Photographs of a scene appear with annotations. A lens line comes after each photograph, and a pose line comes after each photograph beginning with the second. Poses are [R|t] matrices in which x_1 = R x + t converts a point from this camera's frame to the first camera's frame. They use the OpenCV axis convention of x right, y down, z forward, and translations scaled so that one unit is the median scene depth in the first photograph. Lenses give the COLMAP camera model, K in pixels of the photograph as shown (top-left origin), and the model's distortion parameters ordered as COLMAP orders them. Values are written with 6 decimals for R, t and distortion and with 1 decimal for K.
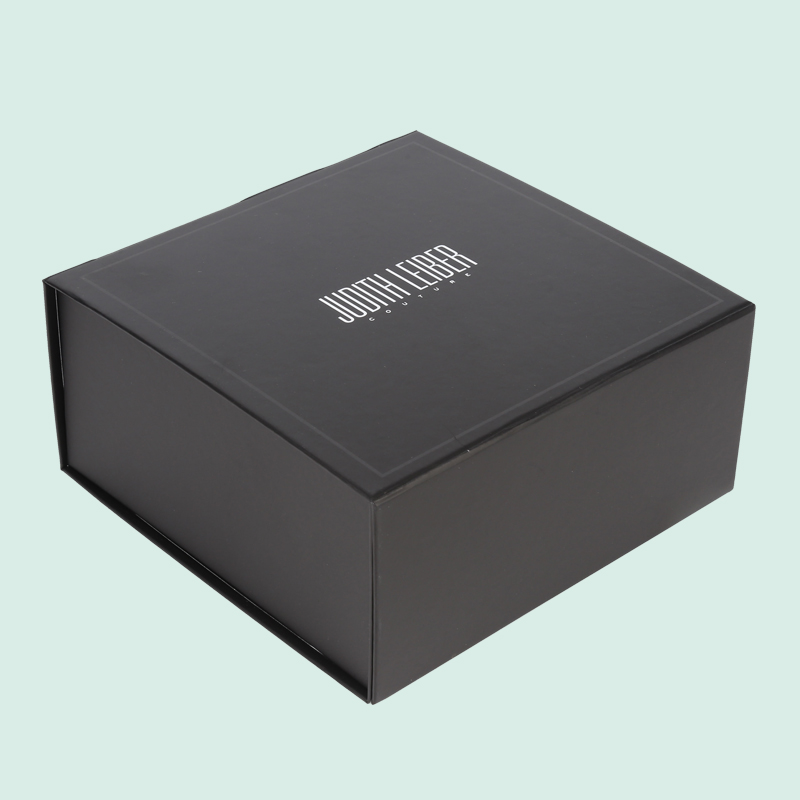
lens RADIAL K [[2113.4, 0, 400.2], [0, 2113.4, 400.0], [0, 0, 1]] dist [-0.083114, 0.000000]
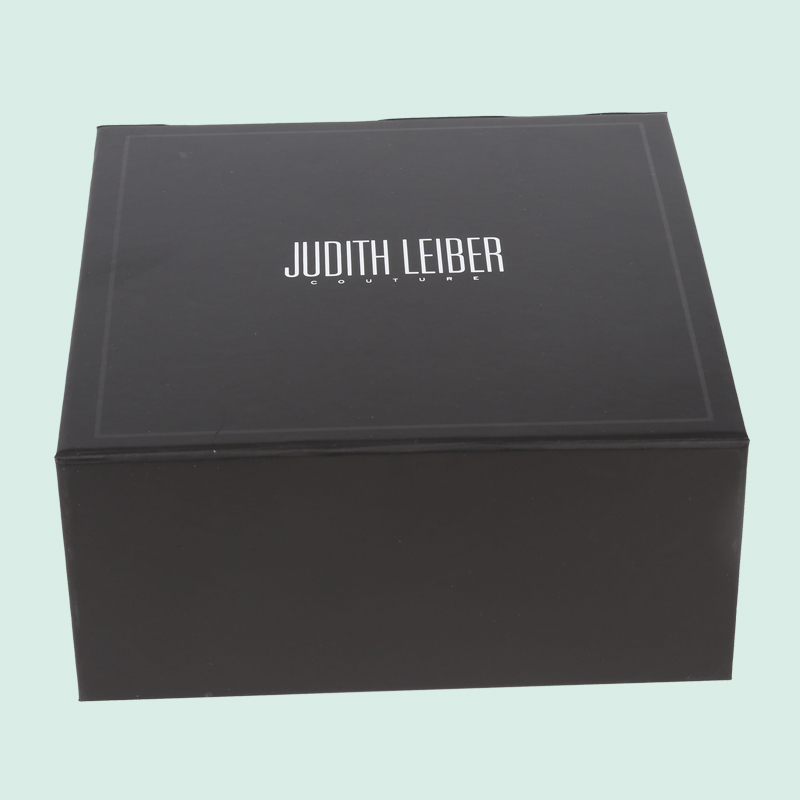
lens RADIAL K [[2500.3, 0, 400.3], [0, 2500.3, 400.4], [0, 0, 1]] dist [-0.093403, 0.000000]
pose [[0.767012, 0.350870, -0.537199, 0.539691], [-0.345241, 0.931392, 0.115401, -0.117275], [0.540834, 0.096949, 0.835524, 0.213782]]
